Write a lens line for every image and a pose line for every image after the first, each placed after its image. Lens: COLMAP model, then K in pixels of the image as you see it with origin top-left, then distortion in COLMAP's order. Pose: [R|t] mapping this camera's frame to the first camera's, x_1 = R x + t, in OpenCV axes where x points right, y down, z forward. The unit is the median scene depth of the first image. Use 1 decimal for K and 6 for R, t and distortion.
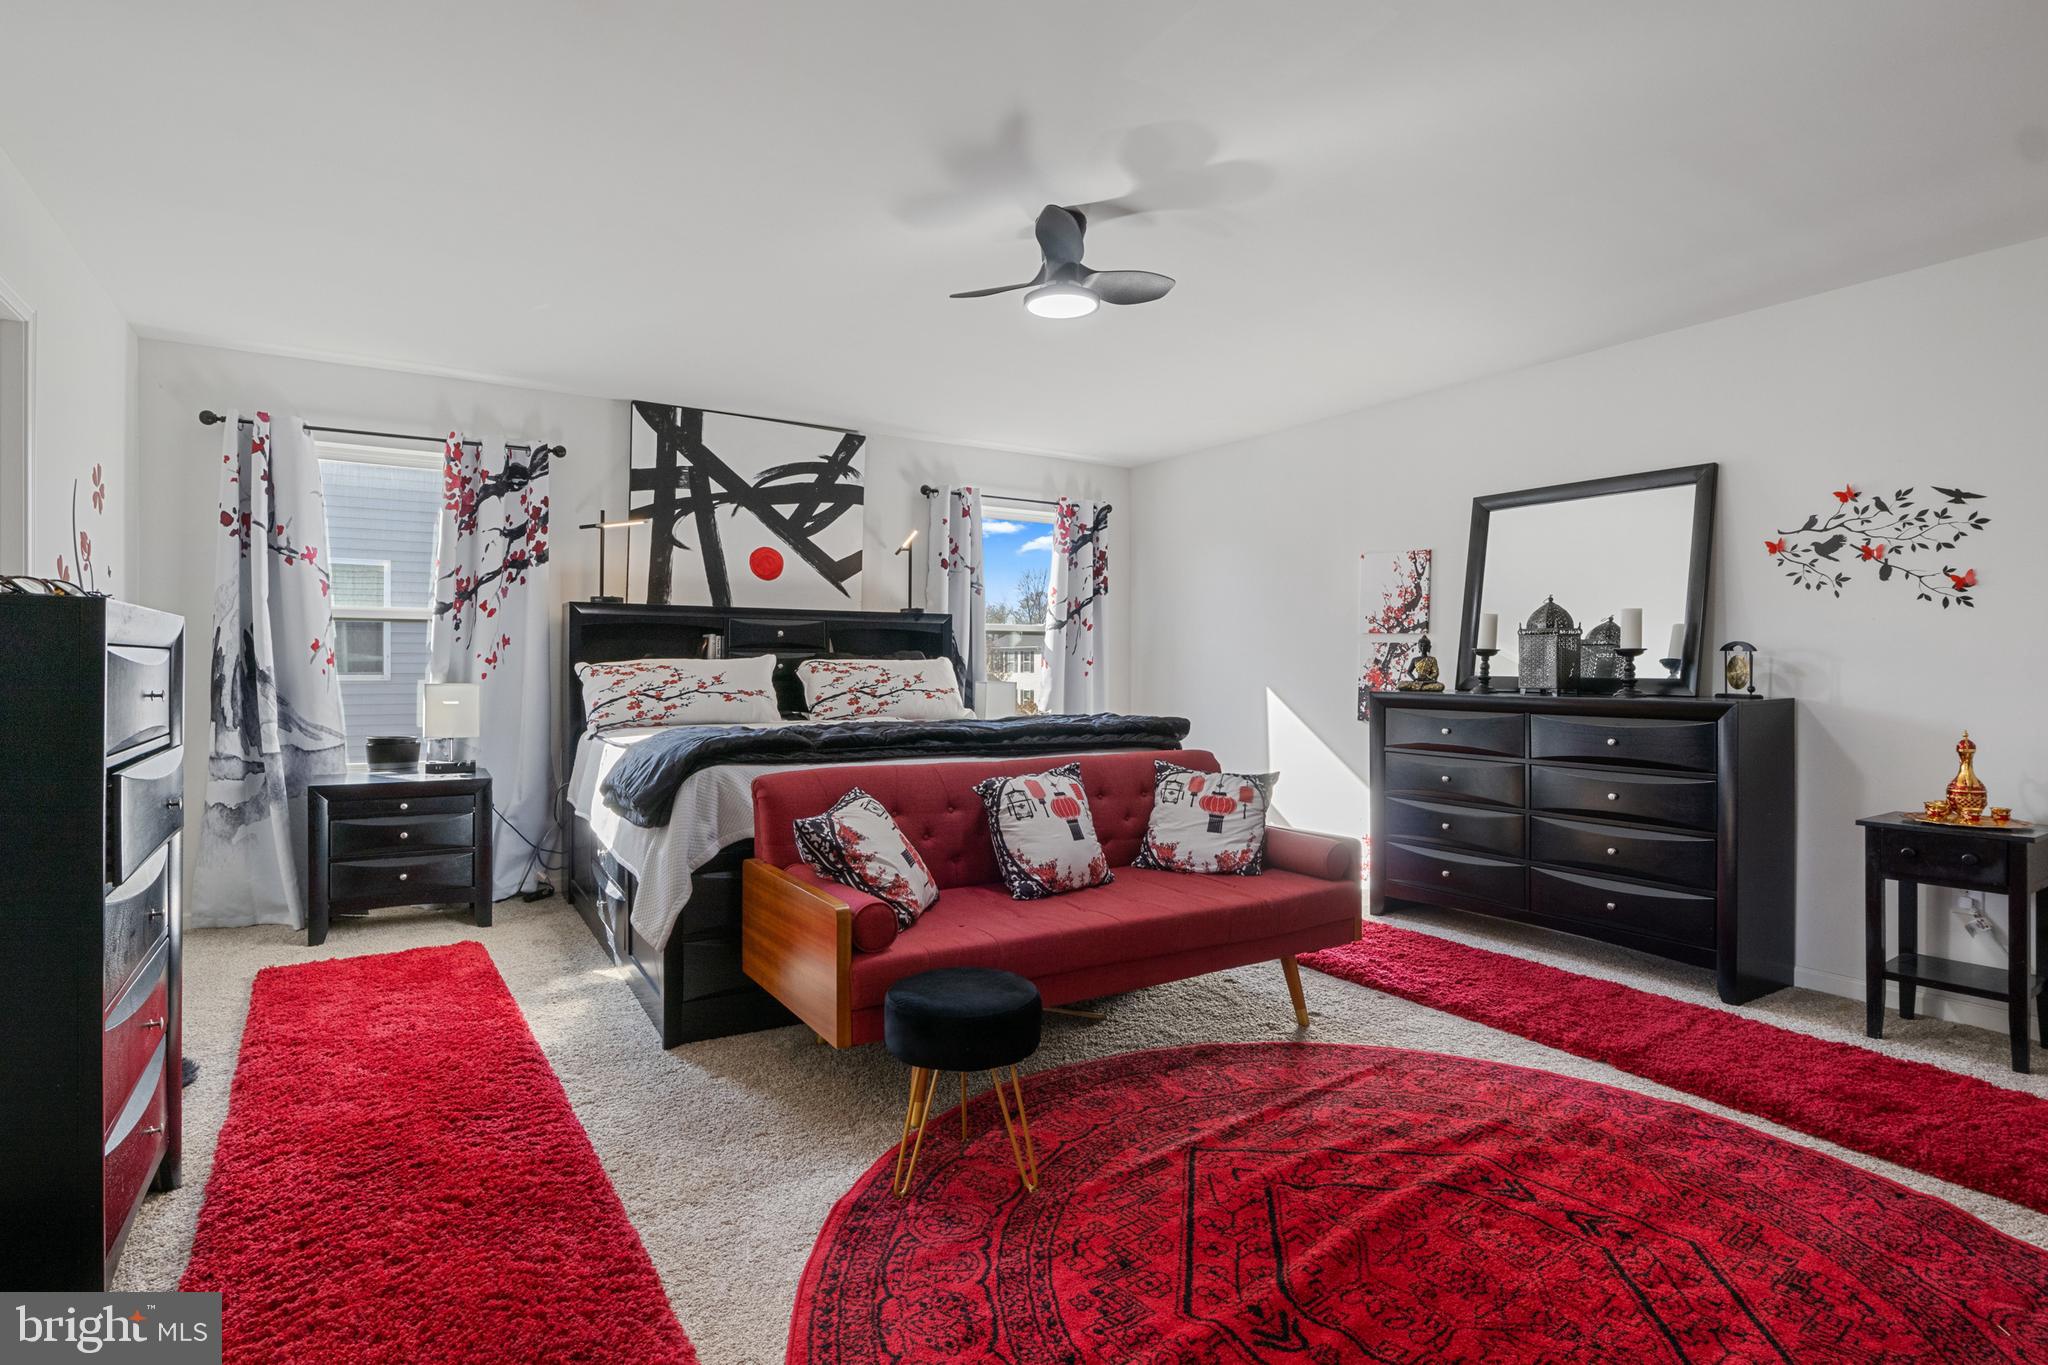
lens RADIAL K [[1027.3, 0, 1026.5], [0, 1027.3, 670.0], [0, 0, 1]] dist [-0.011378, 0.003117]
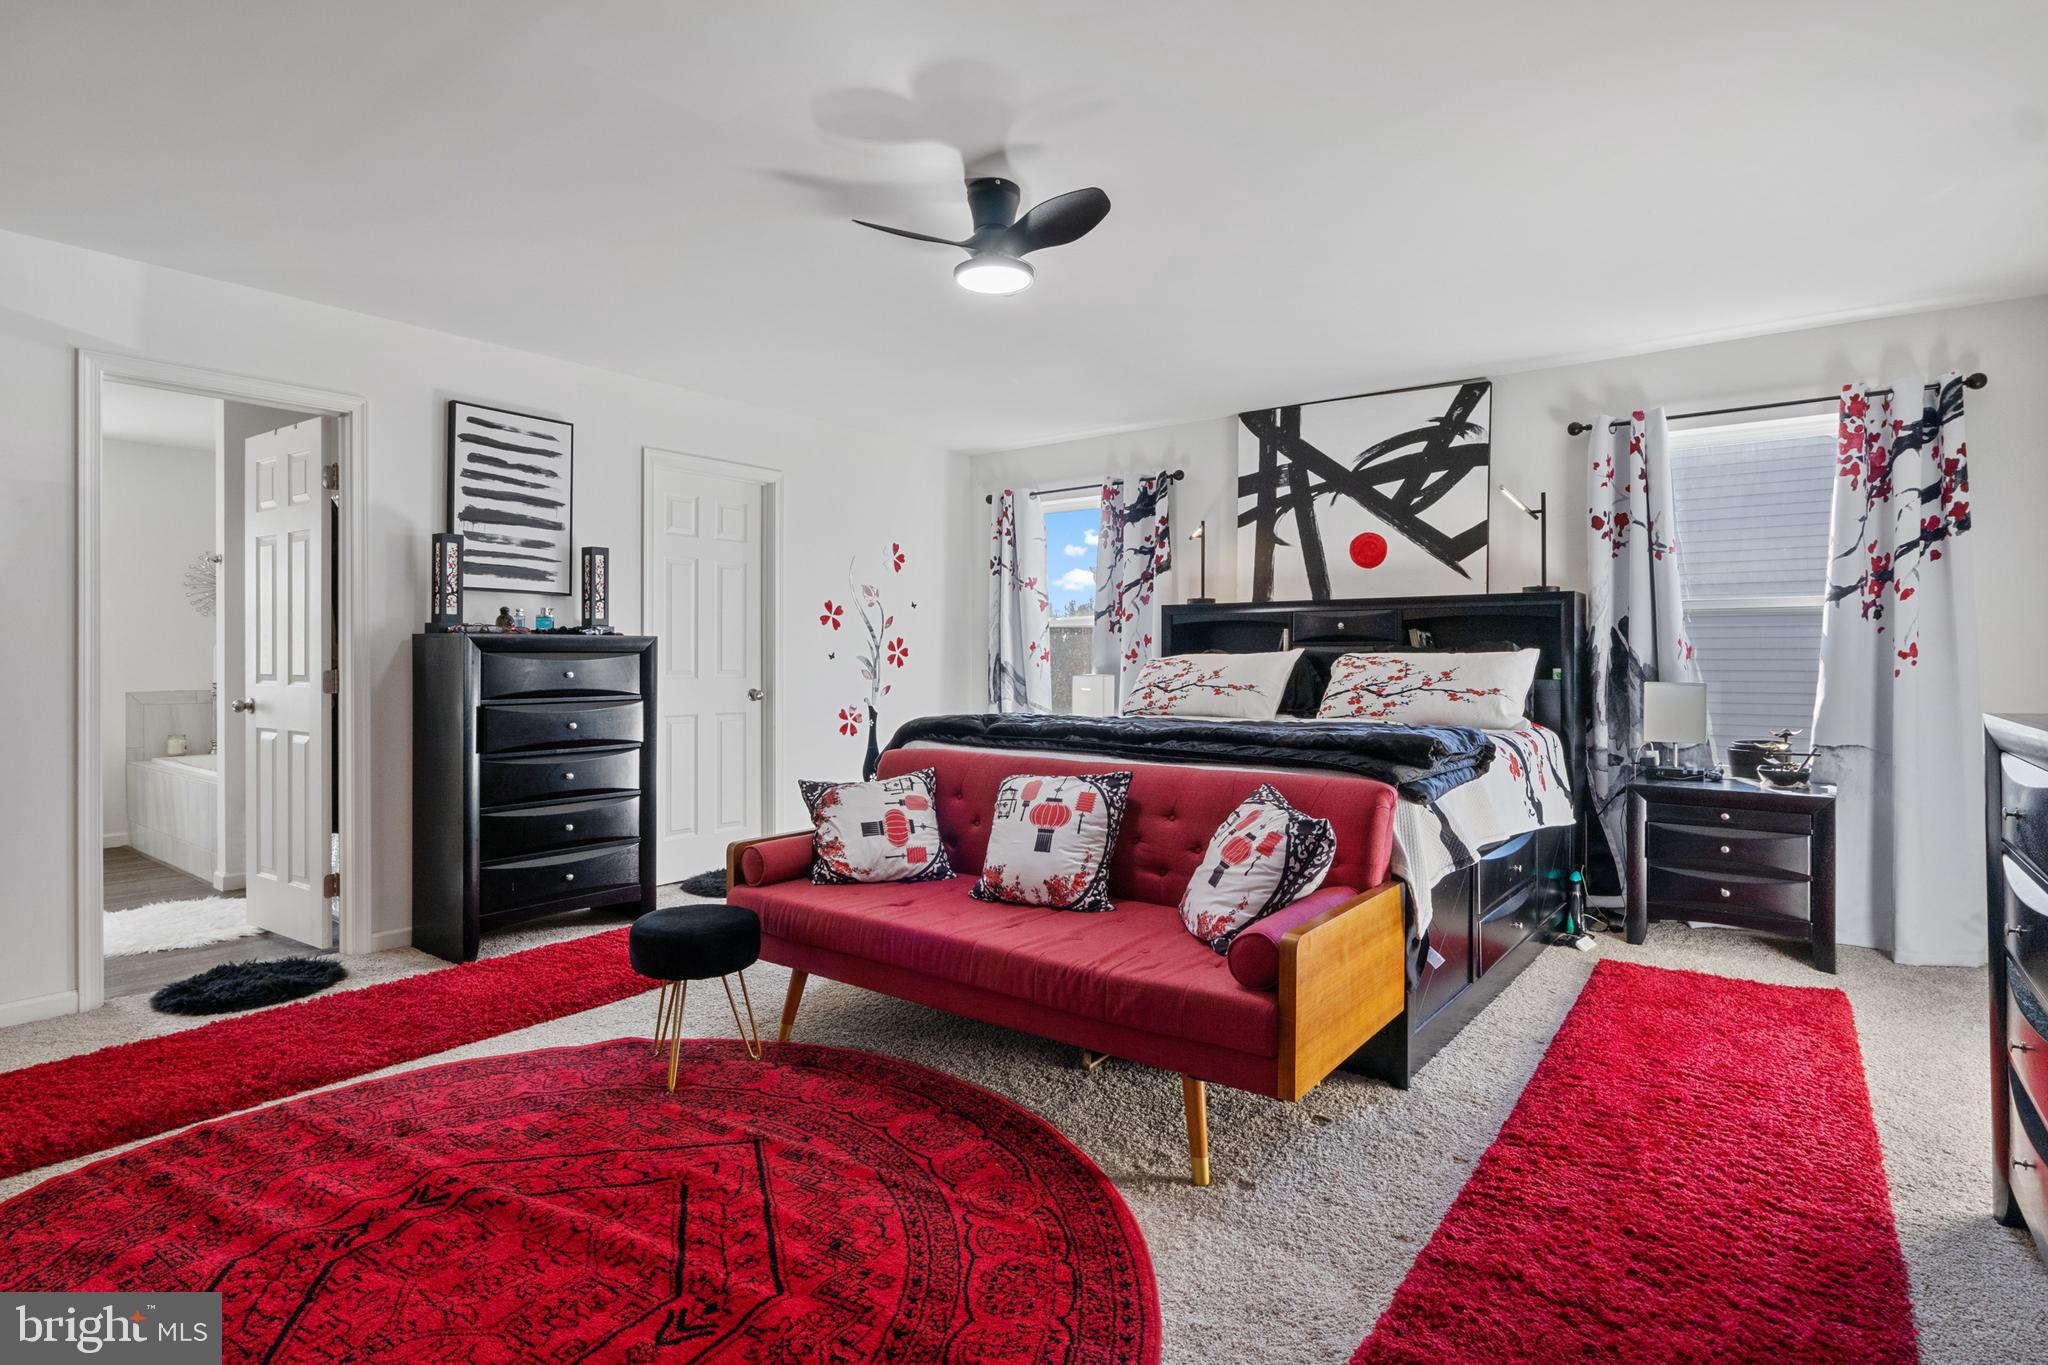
lens RADIAL K [[1027.3, 0, 1014.1], [0, 1027.3, 675.6], [0, 0, 1]] dist [-0.011378, 0.003117]
pose [[0.349262, 0.014859, -0.936907, 0.519178], [-0.001137, 0.999880, 0.015434, -0.004311], [0.937025, -0.004325, 0.349237, 0.384255]]
